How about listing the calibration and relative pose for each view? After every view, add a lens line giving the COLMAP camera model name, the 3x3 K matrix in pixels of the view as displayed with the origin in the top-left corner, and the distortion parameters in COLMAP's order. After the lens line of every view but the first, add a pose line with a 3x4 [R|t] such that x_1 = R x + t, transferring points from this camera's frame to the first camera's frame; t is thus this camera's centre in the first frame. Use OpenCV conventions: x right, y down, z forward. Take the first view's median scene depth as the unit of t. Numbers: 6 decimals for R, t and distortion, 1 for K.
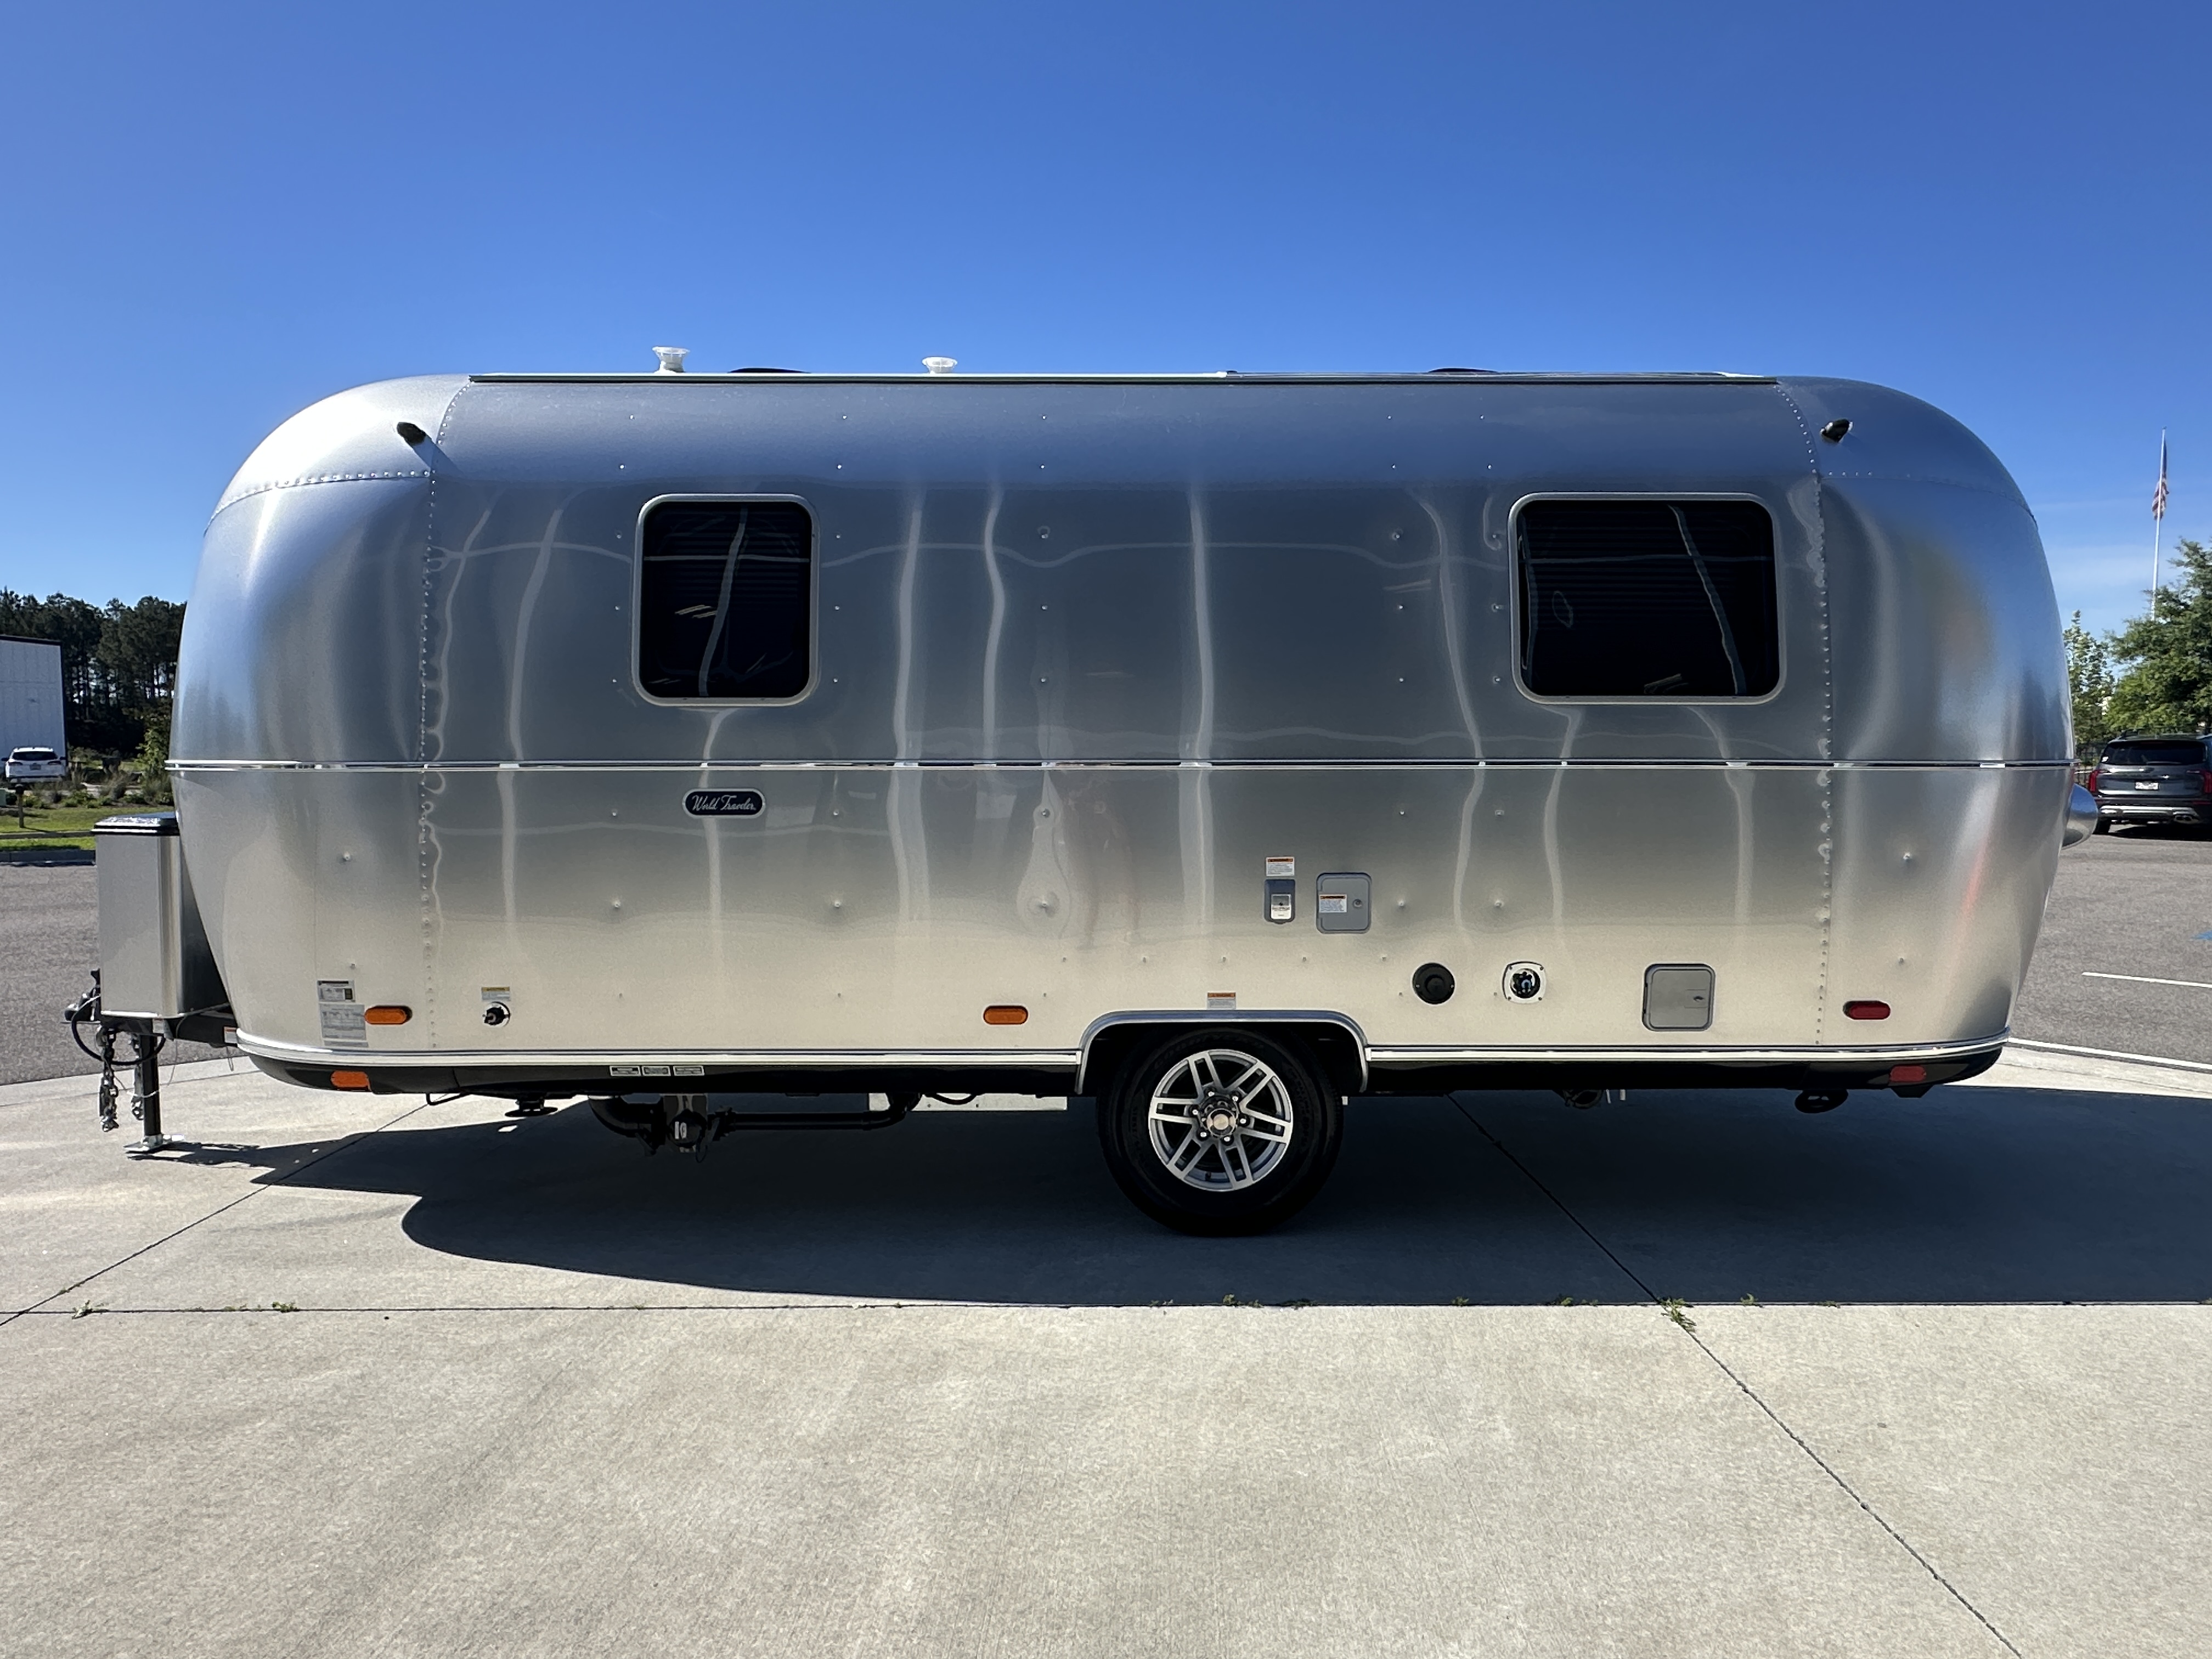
lens RADIAL K [[1346.9, 0, 1106.0], [0, 1346.9, 829.5], [0, 0, 1]] dist [-0.005157, -0.000050]
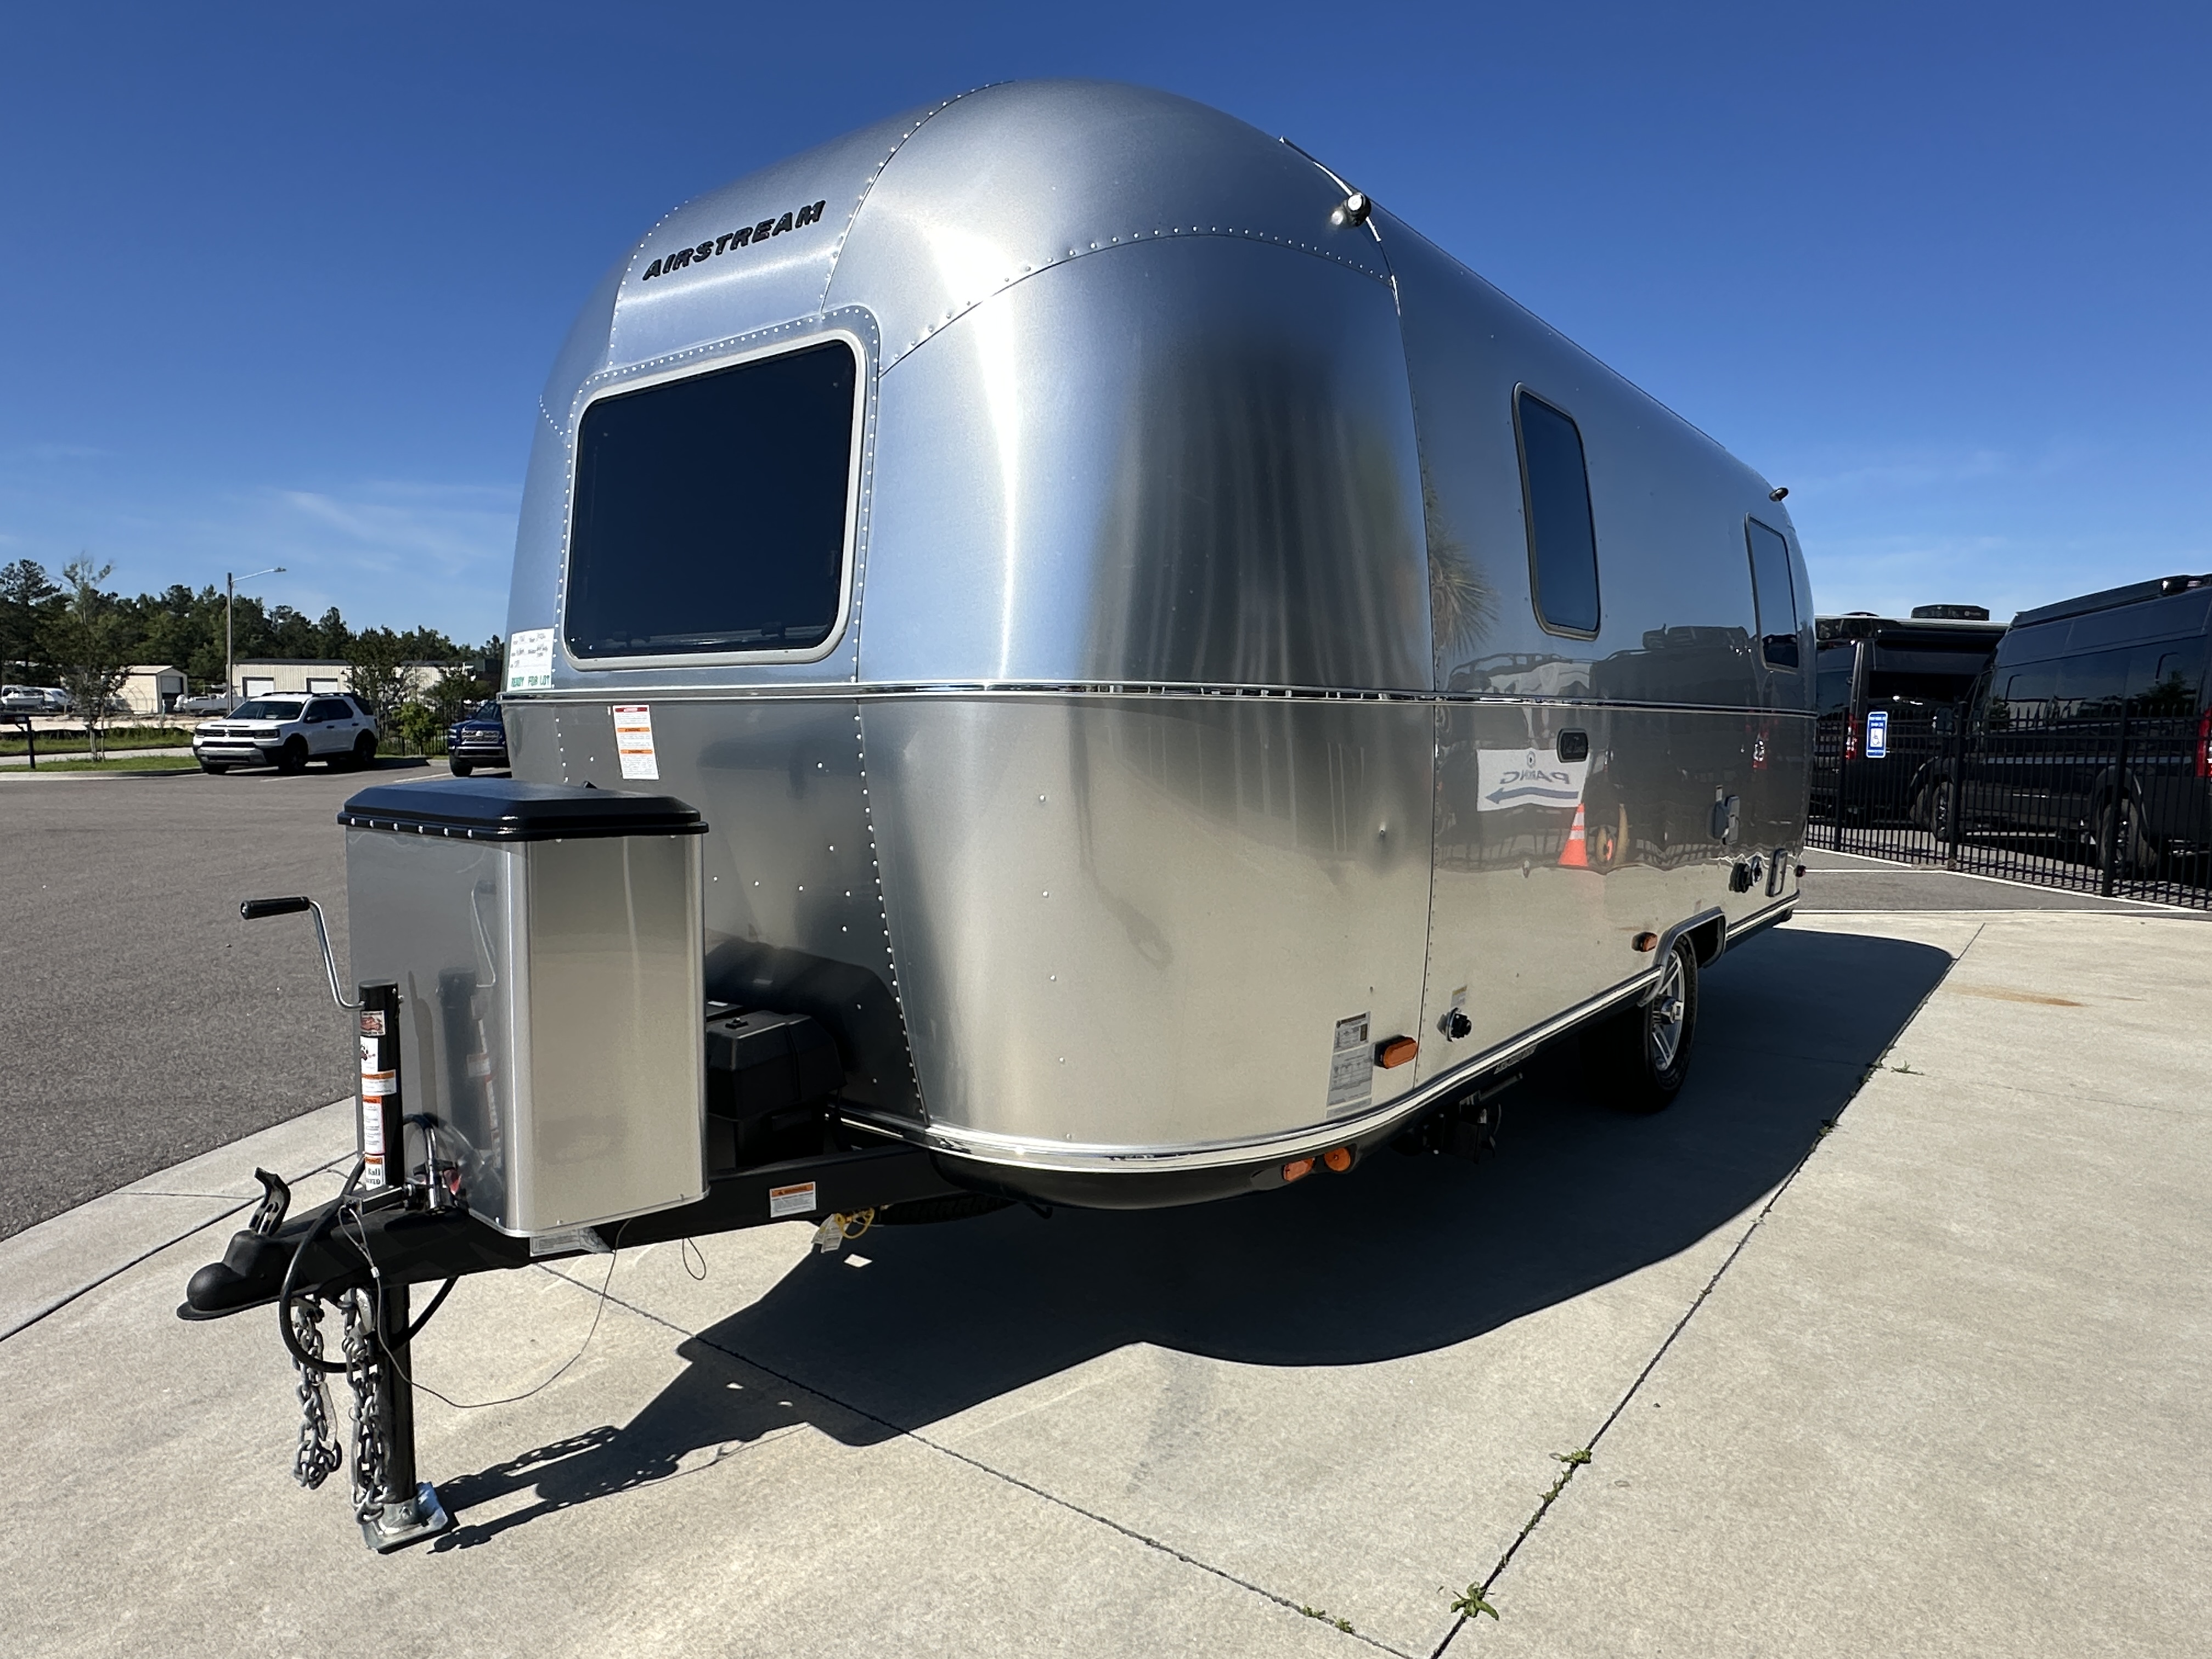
lens RADIAL K [[1346.9, 0, 1106.0], [0, 1346.9, 829.5], [0, 0, 1]] dist [-0.005157, -0.000050]
pose [[0.613675, -0.061807, 0.787136, -1.170853], [0.033176, 0.998069, 0.052505, -0.020296], [-0.788861, -0.006107, 0.614541, 0.682591]]
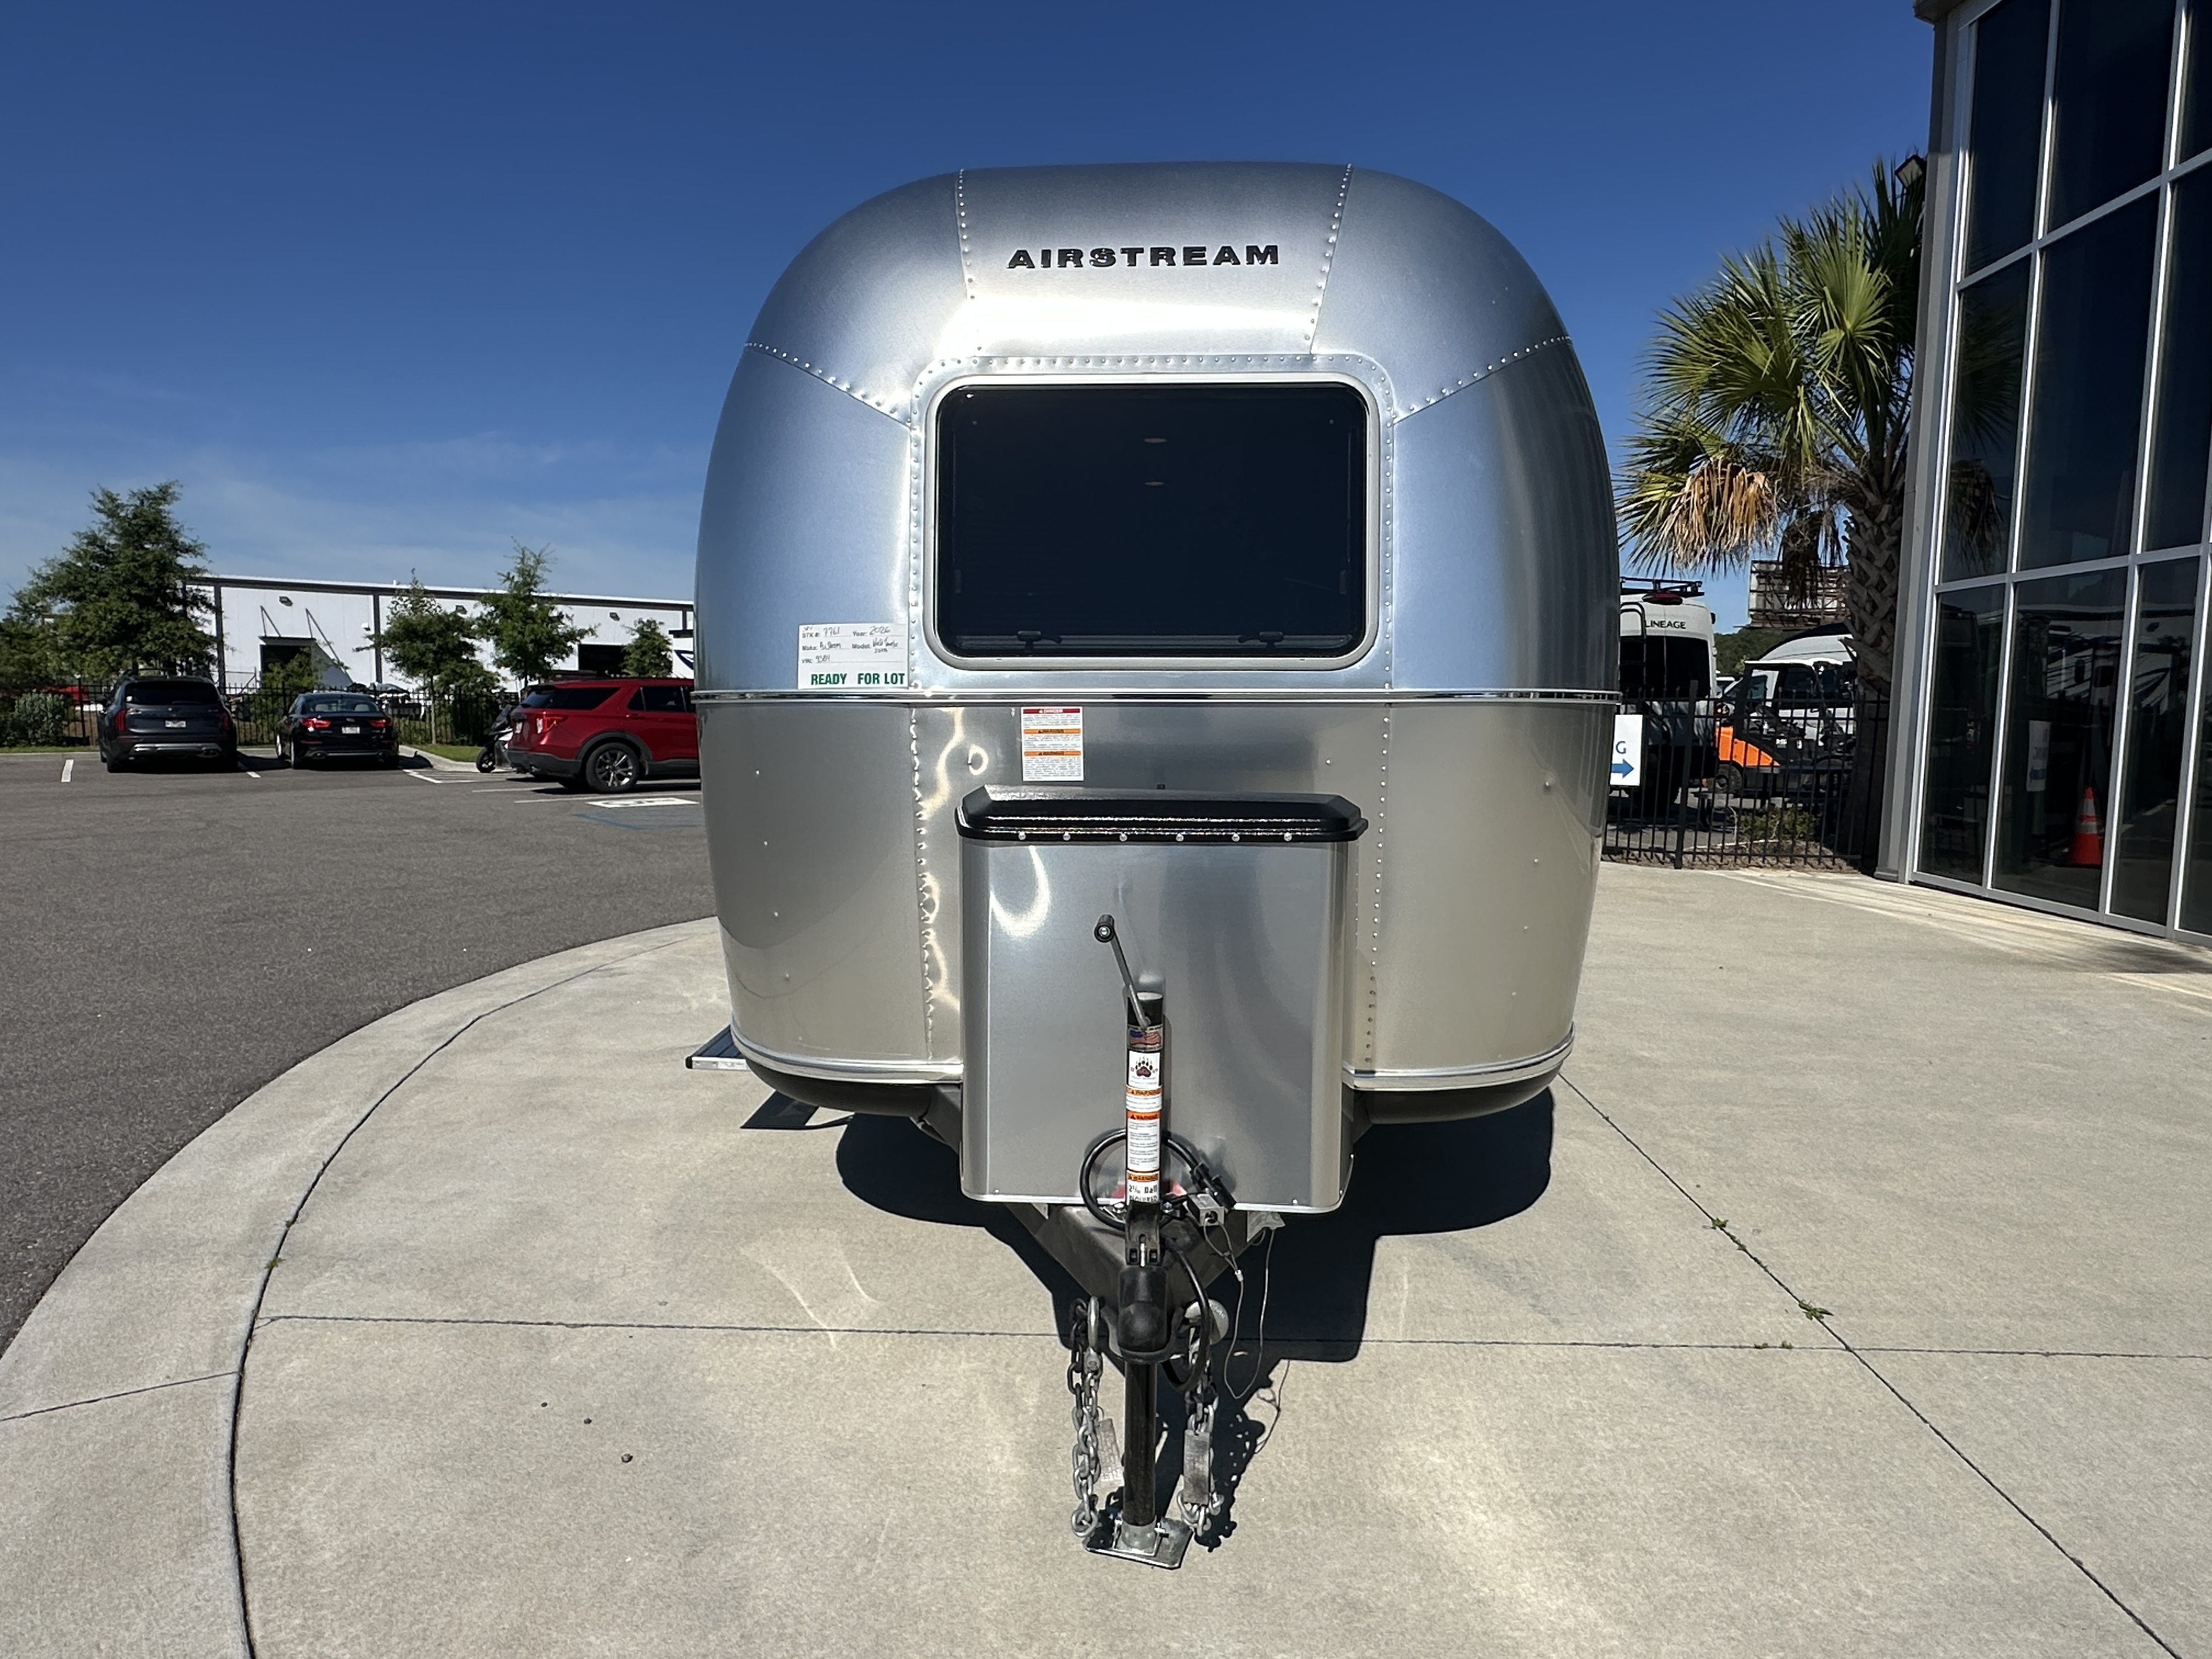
lens RADIAL K [[1314.4, 0, 1110.2], [0, 1314.4, 835.7], [0, 0, 1]] dist [0.000494, -0.000486]
pose [[0.050875, -0.095918, 0.994088, -1.450001], [0.045129, 0.994581, 0.093656, -0.053013], [-0.997685, 0.040097, 0.054928, 1.257353]]
